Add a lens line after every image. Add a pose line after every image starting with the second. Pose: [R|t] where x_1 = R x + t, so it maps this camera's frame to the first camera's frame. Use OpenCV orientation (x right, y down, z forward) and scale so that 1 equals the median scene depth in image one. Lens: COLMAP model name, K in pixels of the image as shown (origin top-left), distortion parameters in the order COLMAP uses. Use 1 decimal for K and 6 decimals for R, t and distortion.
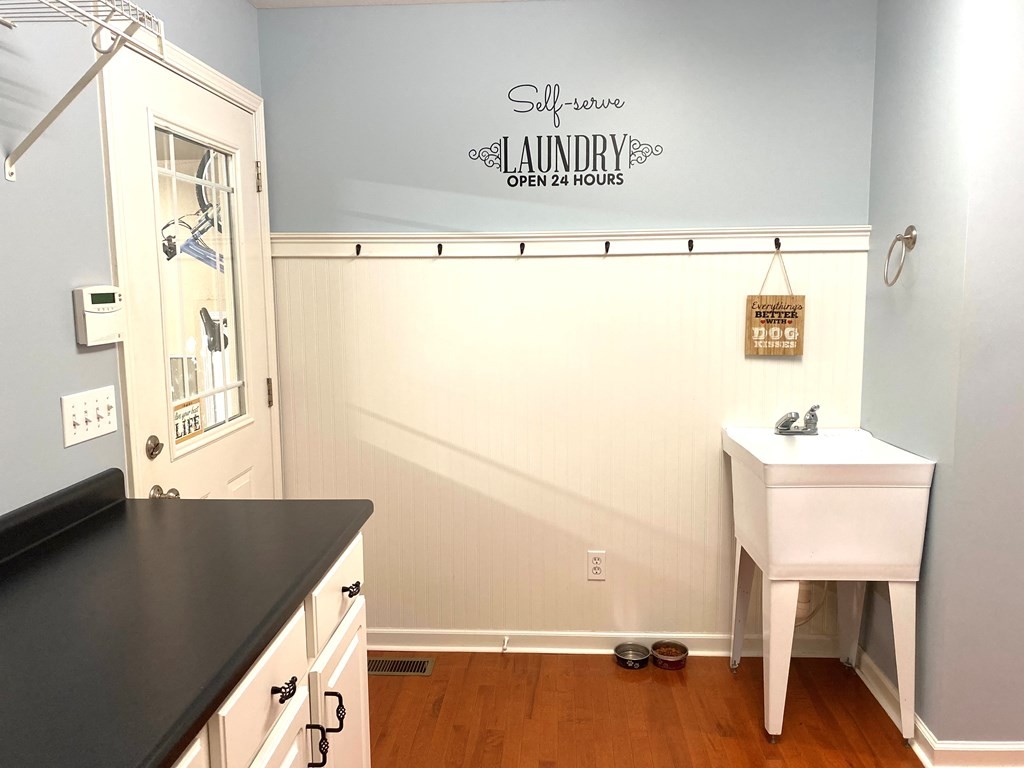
lens RADIAL K [[782.5, 0, 517.7], [0, 782.5, 375.6], [0, 0, 1]] dist [0.016384, -0.034318]
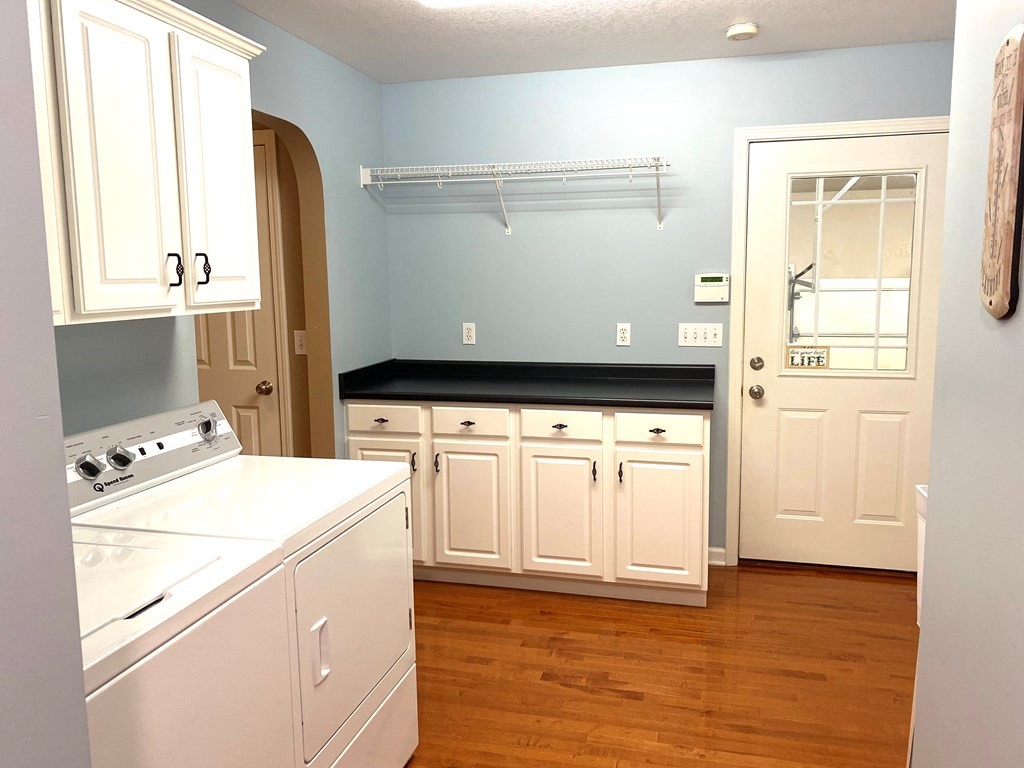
lens RADIAL K [[782.5, 0, 517.7], [0, 782.5, 375.6], [0, 0, 1]] dist [0.016384, -0.034318]
pose [[-0.199279, 0.133188, -0.970850, 1.549726], [-0.107448, 0.981777, 0.156742, -0.114820], [0.974034, 0.135551, -0.181337, 0.883550]]
